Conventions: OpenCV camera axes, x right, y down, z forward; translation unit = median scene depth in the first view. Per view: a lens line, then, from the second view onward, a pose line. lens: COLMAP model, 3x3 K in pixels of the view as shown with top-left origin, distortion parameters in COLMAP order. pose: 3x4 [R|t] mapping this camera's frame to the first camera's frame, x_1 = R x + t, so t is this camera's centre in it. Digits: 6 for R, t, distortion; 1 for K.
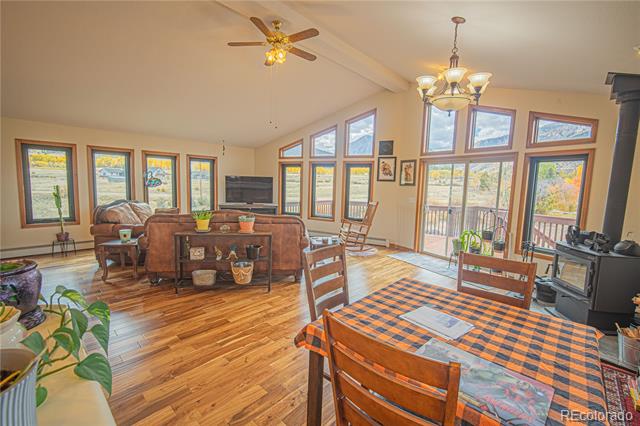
lens RADIAL K [[281.1, 0, 317.9], [0, 281.1, 211.6], [0, 0, 1]] dist [0.004178, 0.000738]
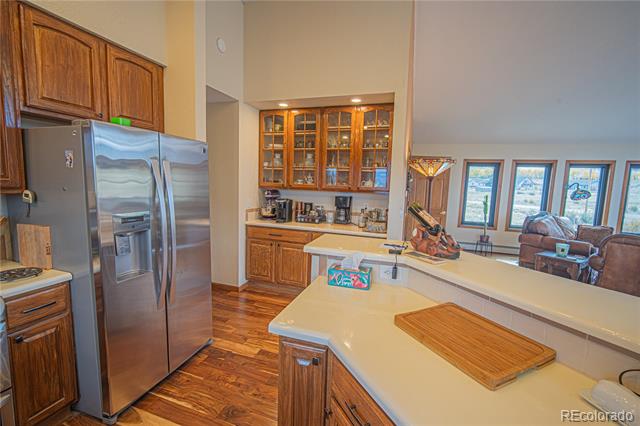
lens RADIAL K [[281.1, 0, 317.5], [0, 281.1, 211.6], [0, 0, 1]] dist [0.004178, 0.000738]
pose [[0.432418, 0.085677, -0.897594, -0.121452], [-0.116204, 0.992469, 0.038751, 0.009430], [0.894154, 0.087547, 0.439118, -0.116834]]
